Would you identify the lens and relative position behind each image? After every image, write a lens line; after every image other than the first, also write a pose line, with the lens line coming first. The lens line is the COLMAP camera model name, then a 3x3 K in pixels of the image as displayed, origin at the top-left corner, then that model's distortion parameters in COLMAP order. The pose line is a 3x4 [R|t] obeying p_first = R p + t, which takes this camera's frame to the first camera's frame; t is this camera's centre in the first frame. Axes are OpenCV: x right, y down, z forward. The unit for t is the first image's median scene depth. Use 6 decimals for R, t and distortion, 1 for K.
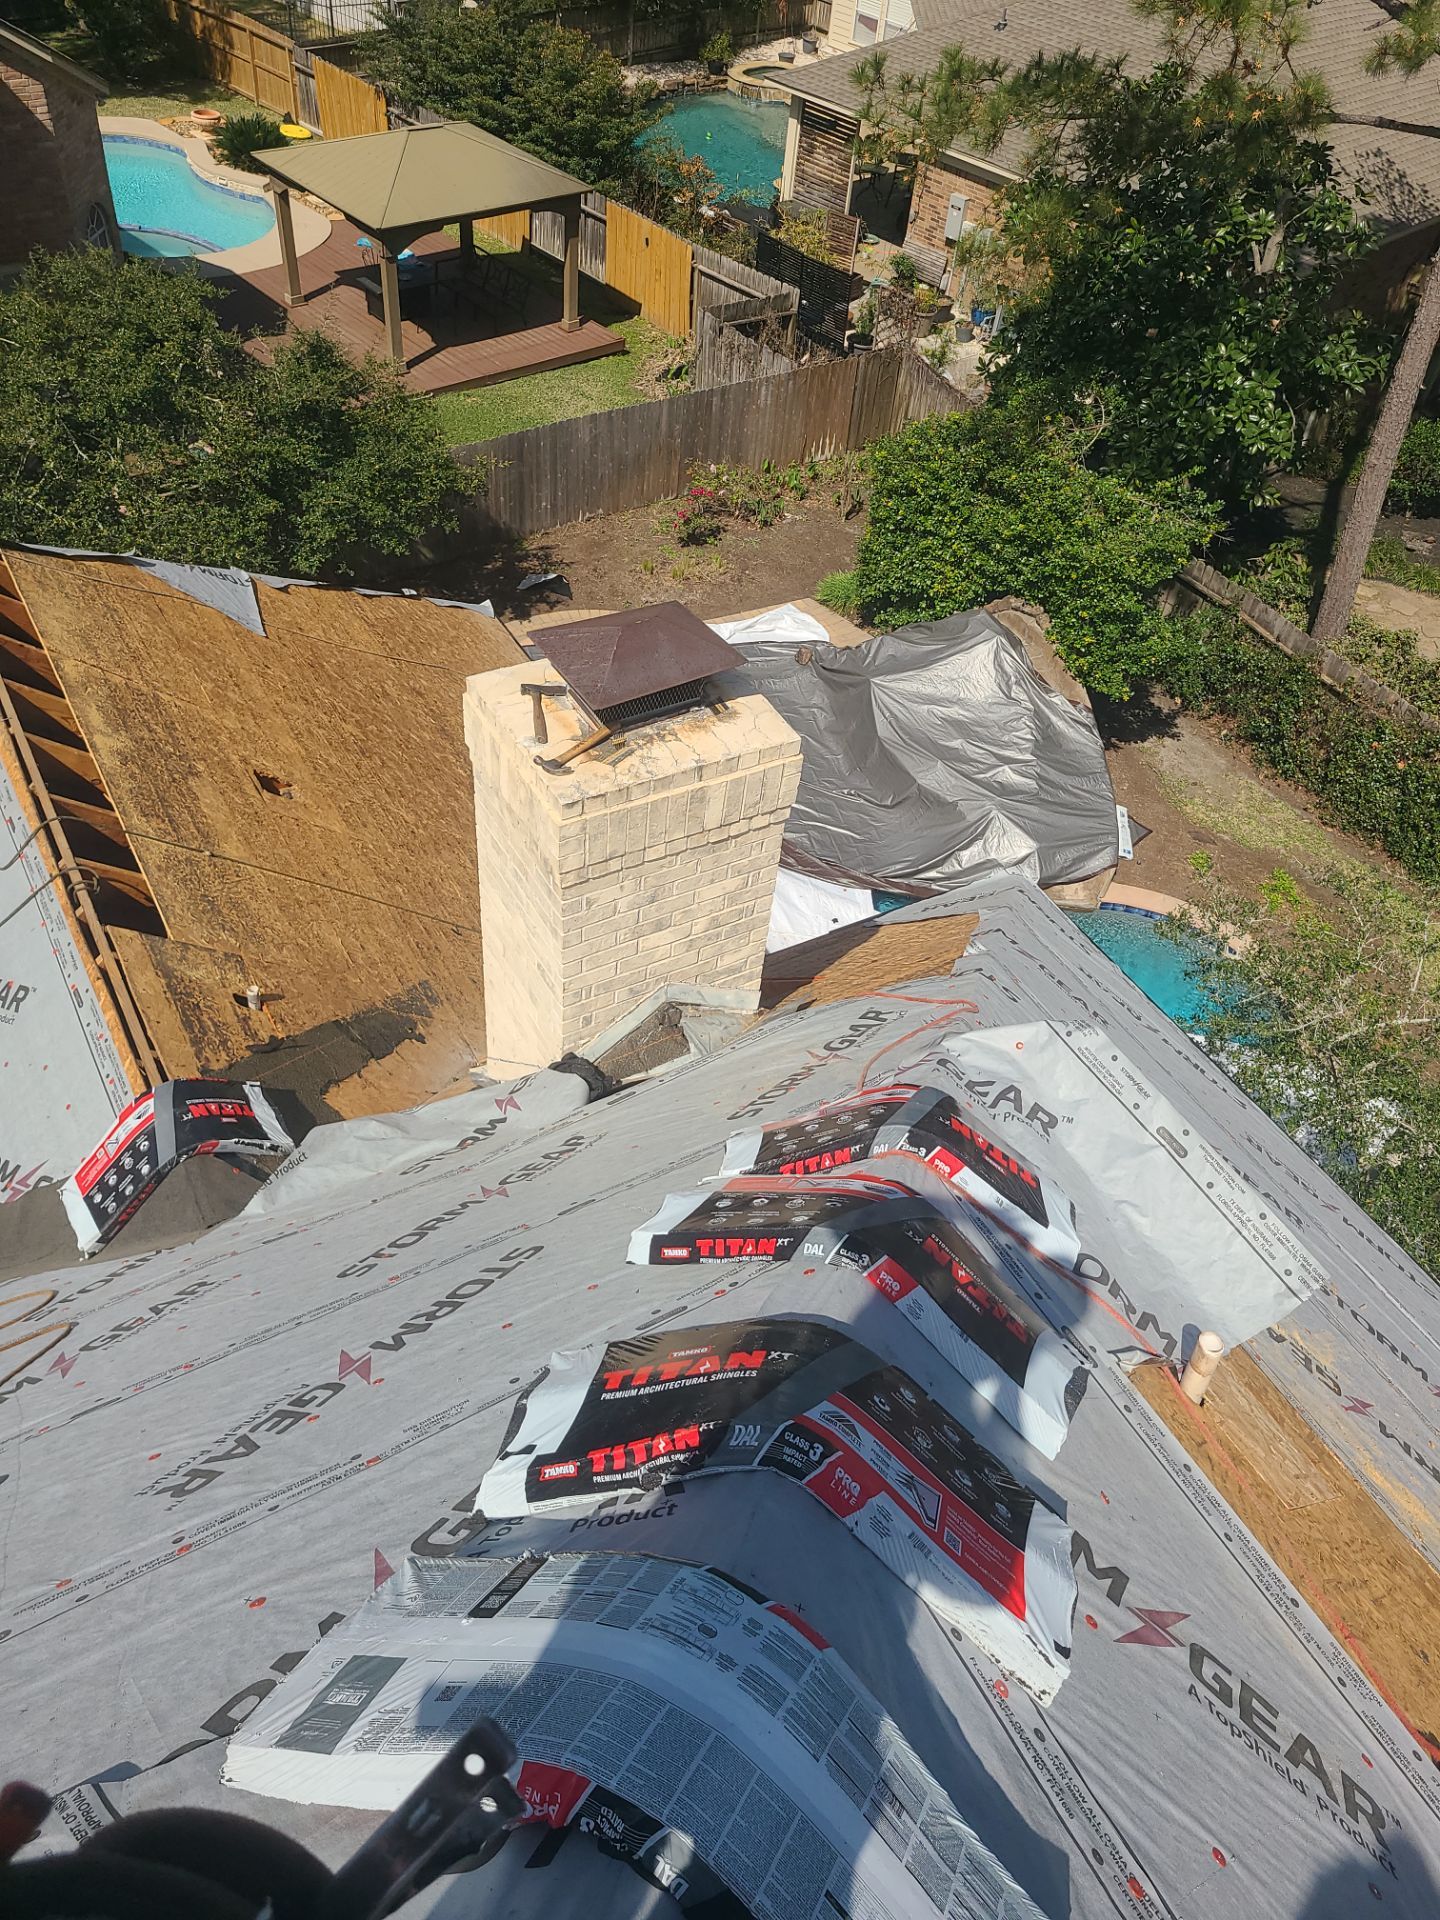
lens RADIAL K [[1403.1, 0, 737.0], [0, 1403.1, 961.6], [0, 0, 1]] dist [0.044218, -0.030169]
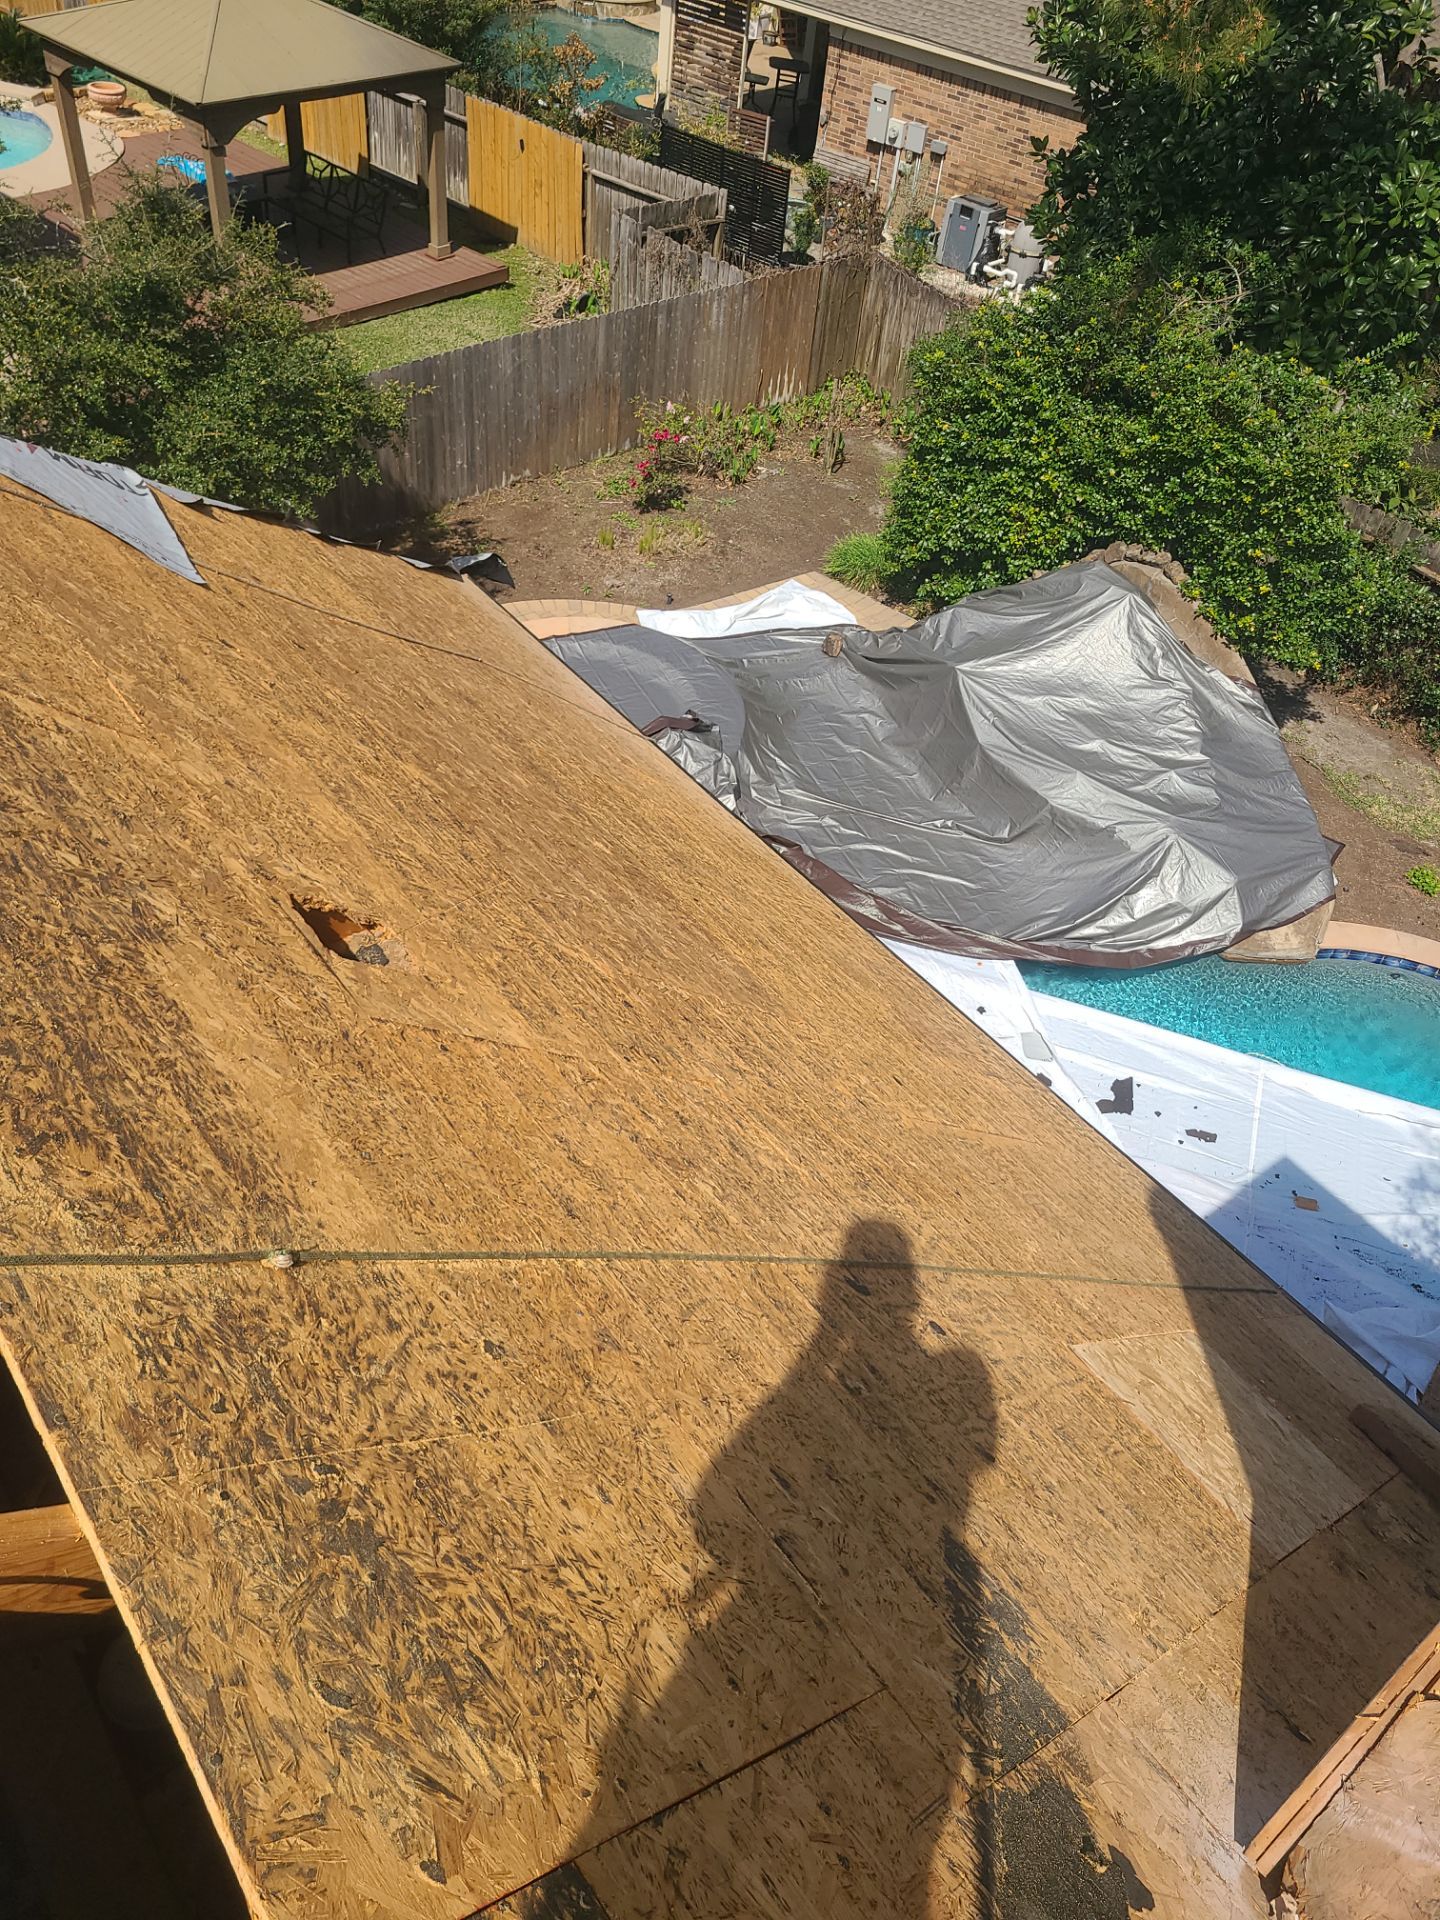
lens RADIAL K [[1402.7, 0, 641.4], [0, 1402.7, 1054.4], [0, 0, 1]] dist [0.034789, -0.014793]
pose [[0.995447, -0.078195, 0.054514, -0.111728], [0.075867, 0.996166, 0.043551, -0.041042], [-0.057710, -0.039217, 0.997563, 0.252738]]
